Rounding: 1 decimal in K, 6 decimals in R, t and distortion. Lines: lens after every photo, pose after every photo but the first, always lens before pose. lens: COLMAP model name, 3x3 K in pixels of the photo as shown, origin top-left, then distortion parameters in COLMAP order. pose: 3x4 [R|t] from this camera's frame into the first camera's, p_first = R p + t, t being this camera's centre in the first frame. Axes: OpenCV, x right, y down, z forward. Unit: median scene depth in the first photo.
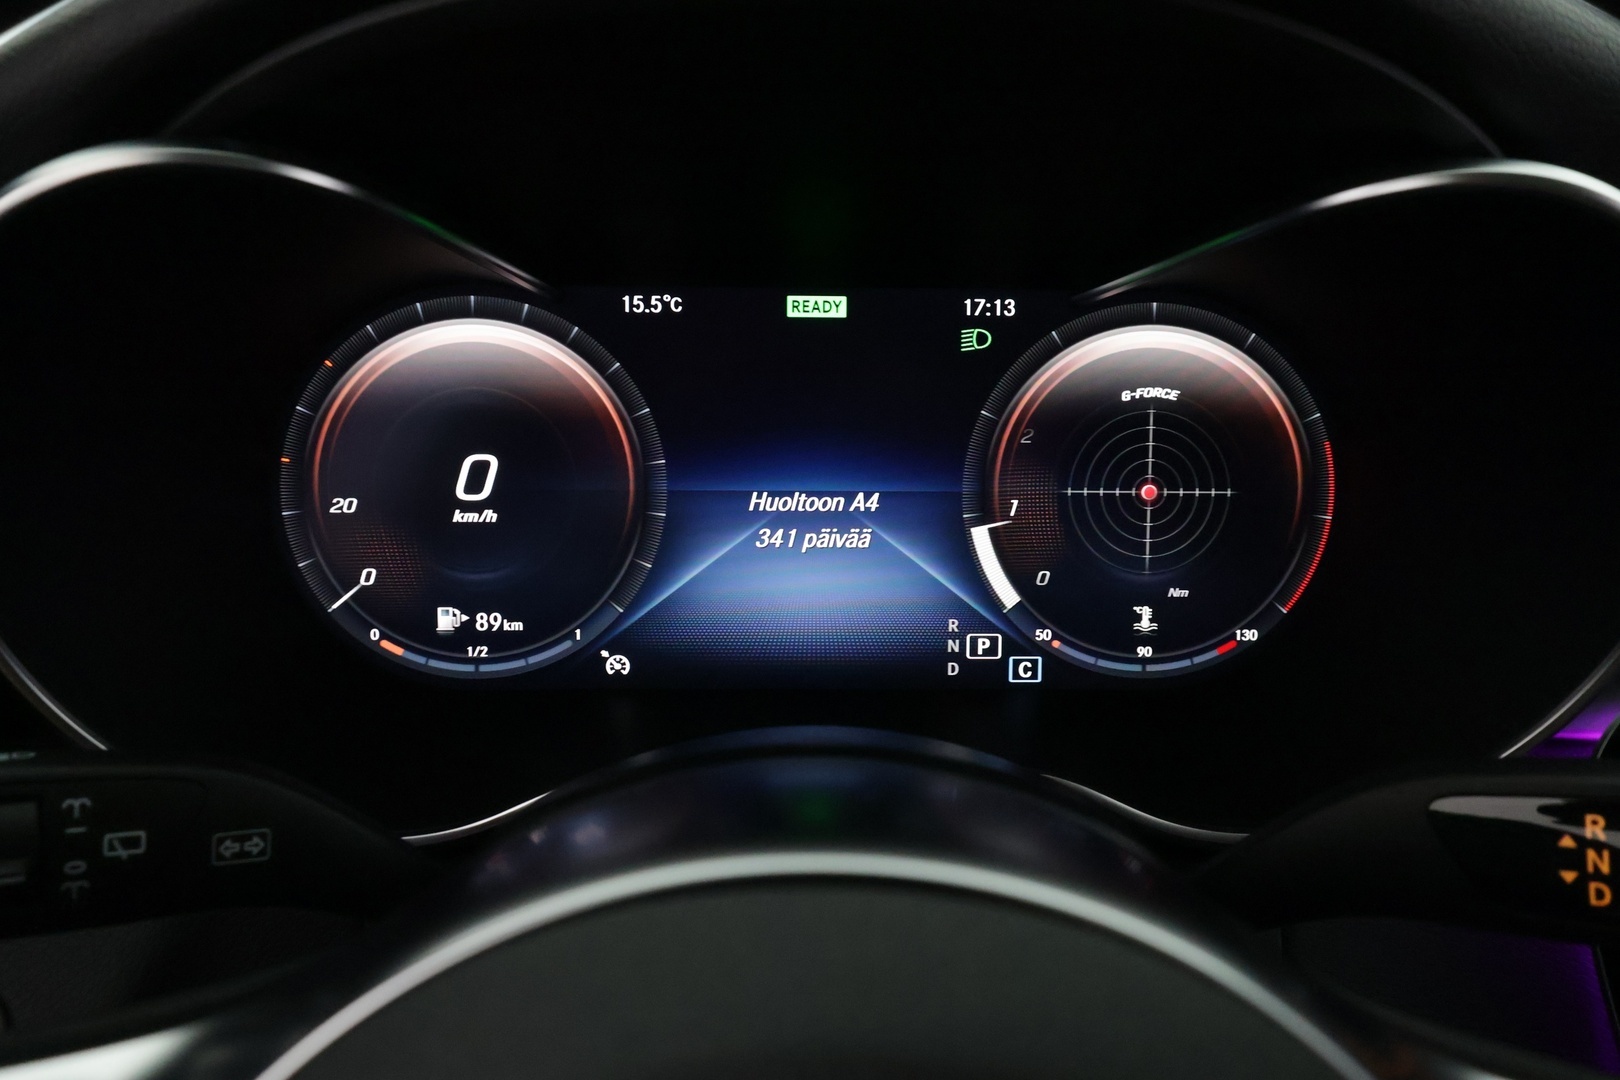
lens RADIAL K [[1313.1, 0, 801.7], [0, 1313.1, 527.5], [0, 0, 1]] dist [0.009414, -0.006472]
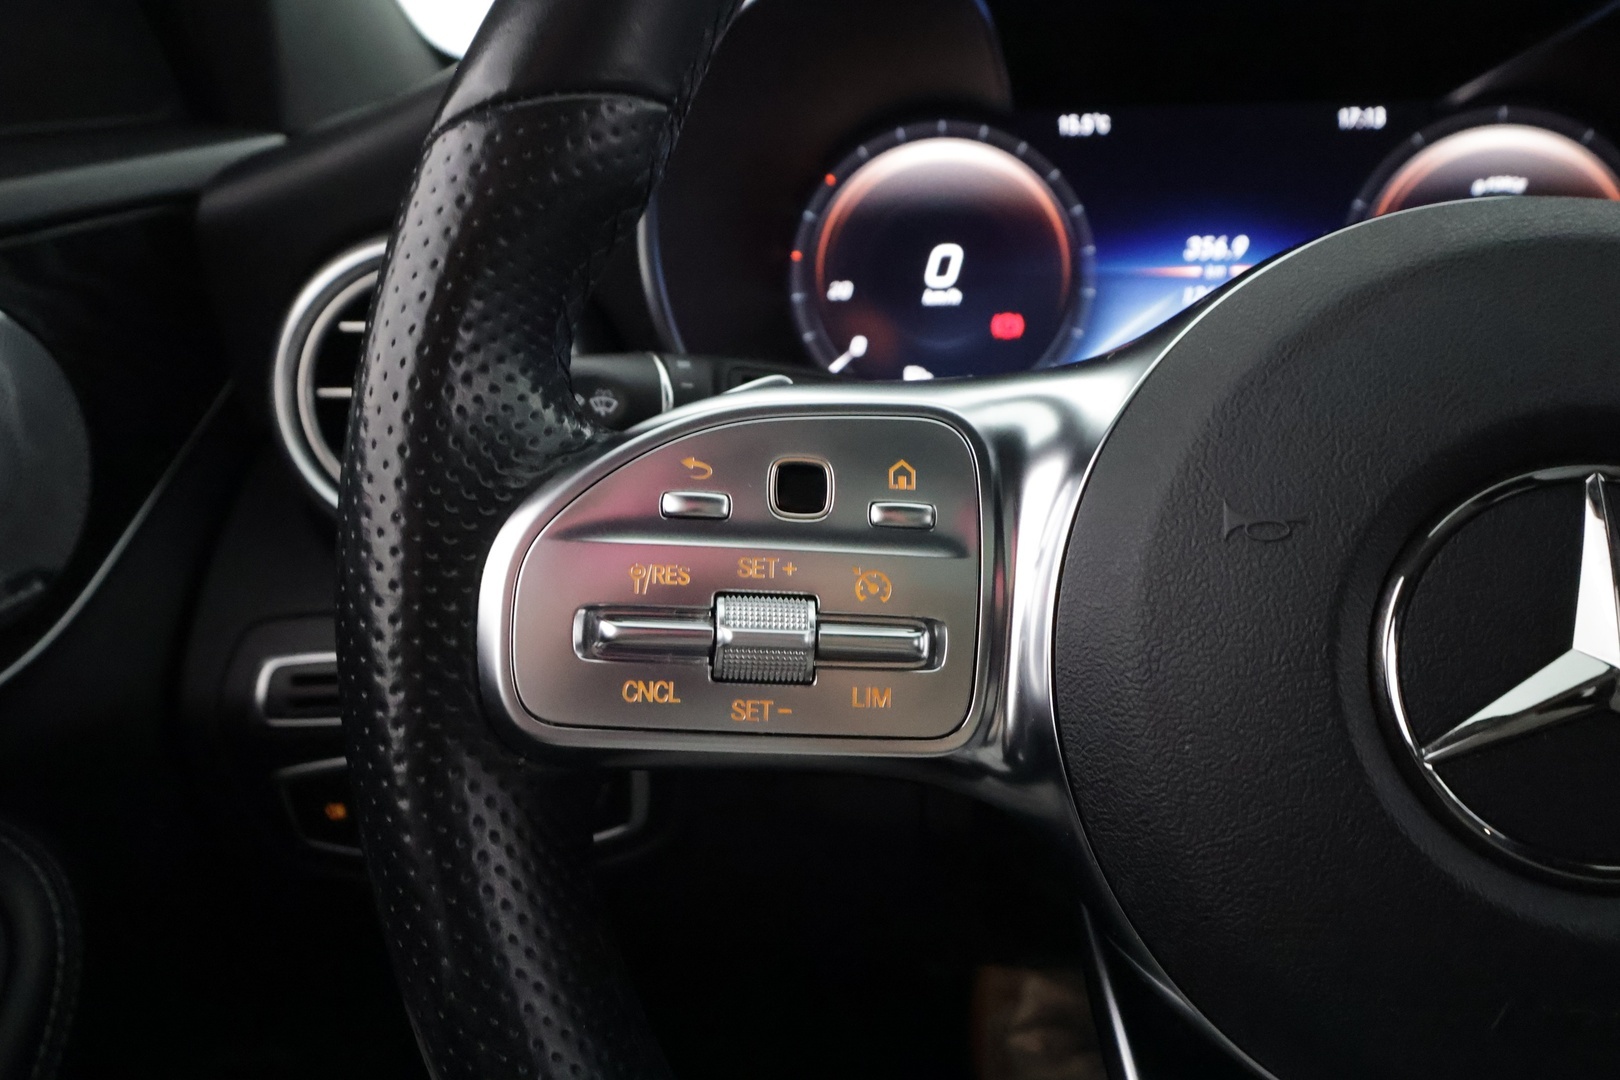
lens RADIAL K [[1313.1, 0, 814.0], [0, 1313.1, 541.1], [0, 0, 1]] dist [0.009414, -0.006472]
pose [[0.994699, -0.005797, -0.102670, -0.242288], [0.004867, 0.999945, -0.009304, 0.239025], [0.102718, 0.008755, 0.994672, -0.275871]]
